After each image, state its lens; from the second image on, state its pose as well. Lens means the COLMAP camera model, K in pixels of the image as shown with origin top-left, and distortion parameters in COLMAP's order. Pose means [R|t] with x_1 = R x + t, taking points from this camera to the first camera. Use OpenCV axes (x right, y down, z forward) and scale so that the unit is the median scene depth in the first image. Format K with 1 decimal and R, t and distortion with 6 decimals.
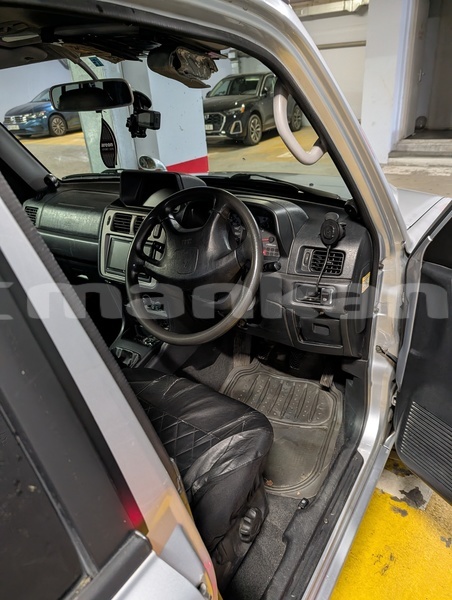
lens RADIAL K [[422.7, 0, 228.0], [0, 422.7, 300.8], [0, 0, 1]] dist [-0.000432, -0.001945]
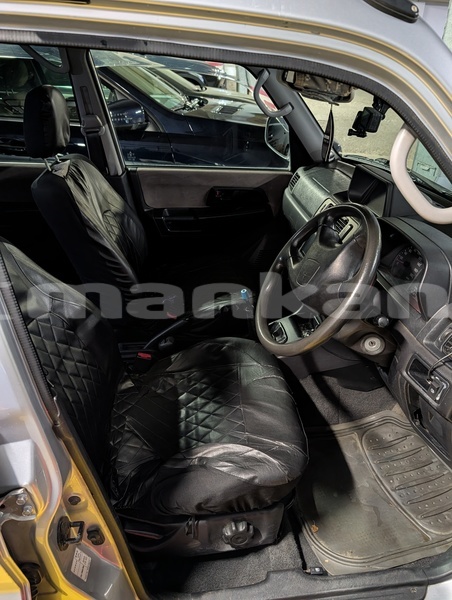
lens RADIAL K [[422.7, 0, 227.8], [0, 422.7, 299.1], [0, 0, 1]] dist [-0.000432, -0.001945]
pose [[0.645171, 0.438028, -0.626007, 0.350997], [-0.393754, 0.892776, 0.218882, -0.152304], [0.654761, 0.105277, 0.748469, 0.137196]]
